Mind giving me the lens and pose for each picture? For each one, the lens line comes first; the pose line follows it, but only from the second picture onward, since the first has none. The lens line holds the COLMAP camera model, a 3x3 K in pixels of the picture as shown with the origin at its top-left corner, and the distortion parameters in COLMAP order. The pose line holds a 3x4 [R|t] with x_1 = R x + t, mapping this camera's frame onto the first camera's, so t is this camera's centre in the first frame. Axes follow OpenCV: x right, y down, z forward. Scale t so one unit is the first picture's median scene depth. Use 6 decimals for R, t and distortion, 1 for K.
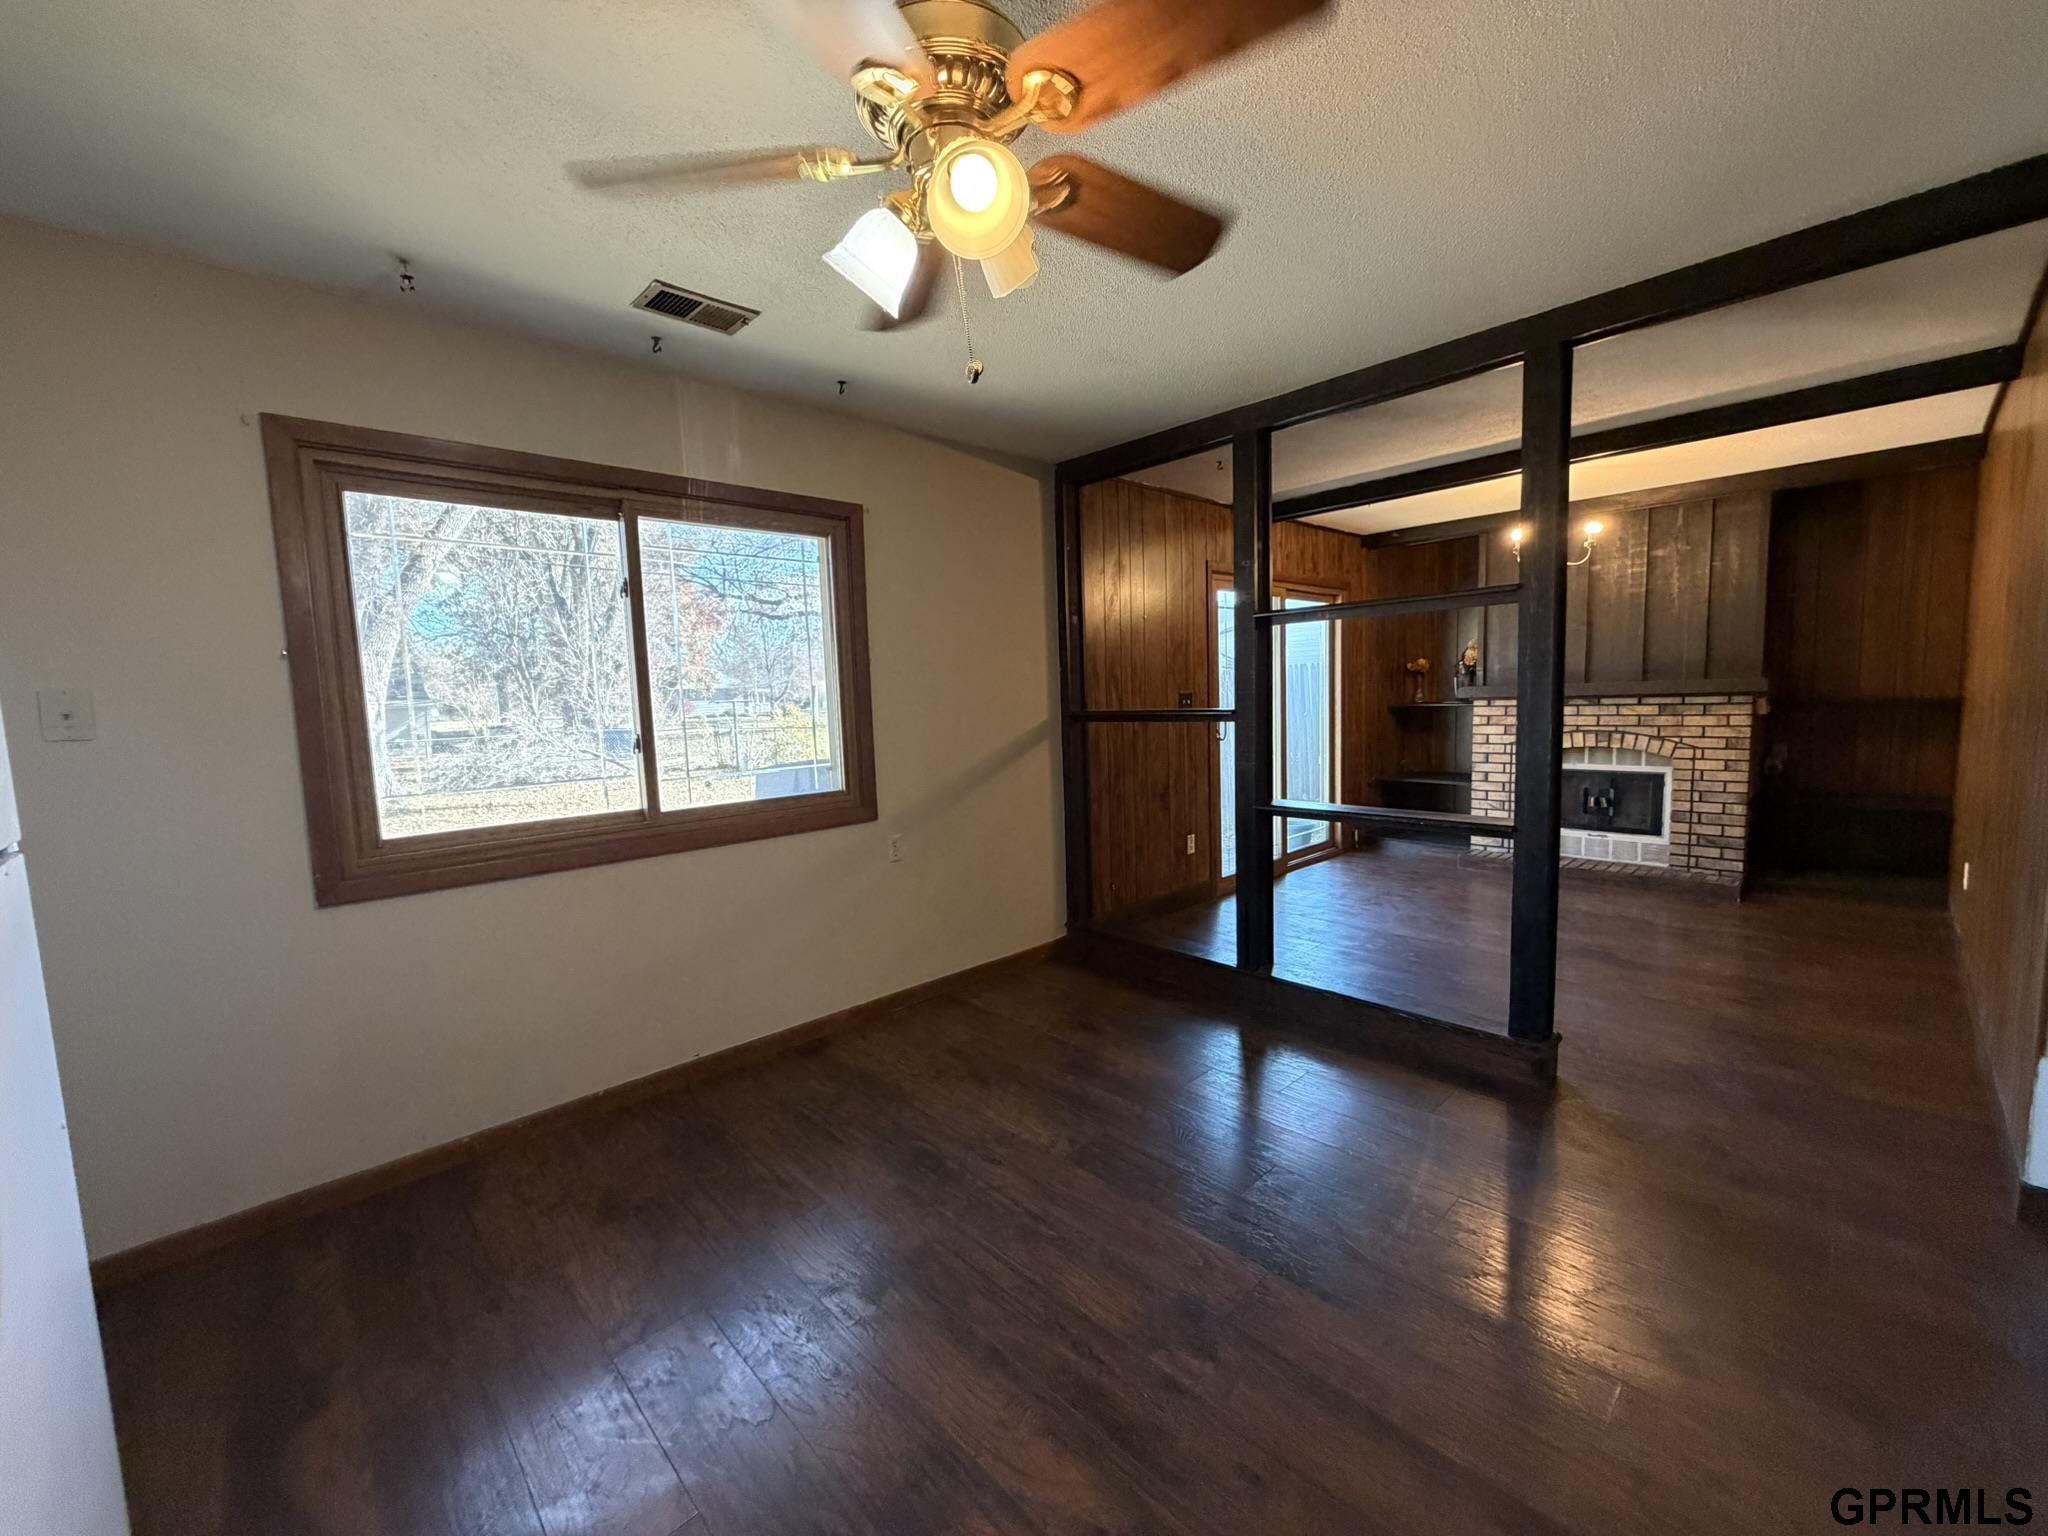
lens RADIAL K [[807.2, 0, 1025.9], [0, 807.2, 765.7], [0, 0, 1]] dist [-0.001219, 0.000076]
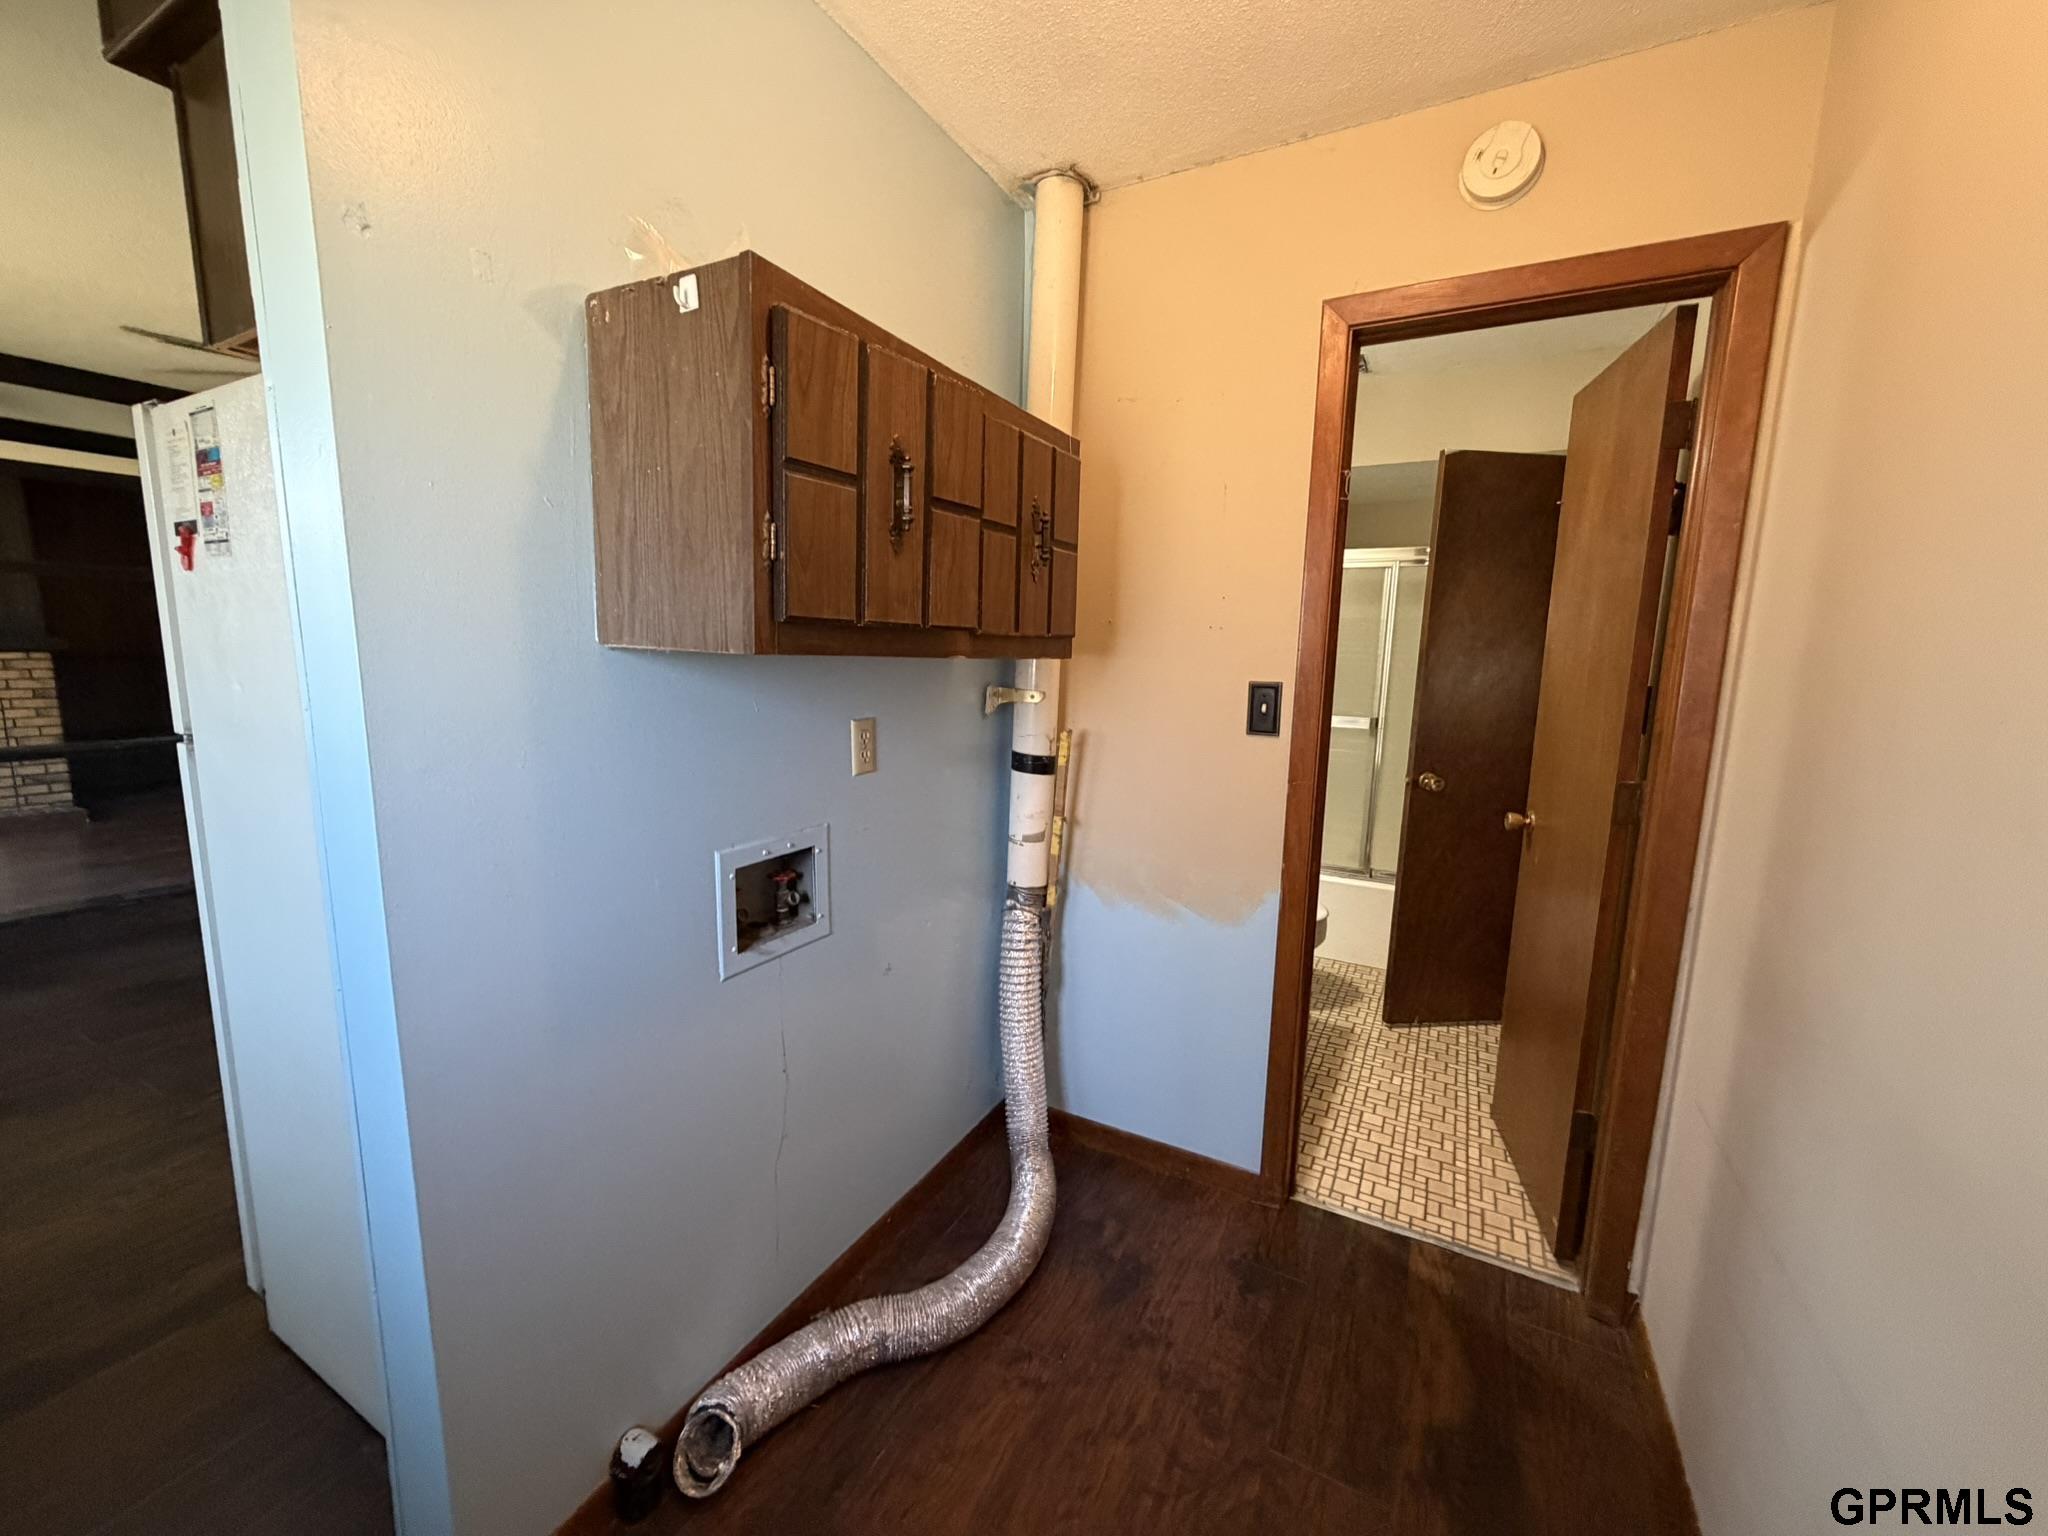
lens RADIAL K [[807.2, 0, 1010.9], [0, 807.2, 762.8], [0, 0, 1]] dist [-0.001219, 0.000076]
pose [[-0.310710, -0.111956, 0.943888, -0.670319], [0.077227, 0.986782, 0.142466, 0.013933], [-0.947362, 0.117159, -0.297957, 0.025604]]
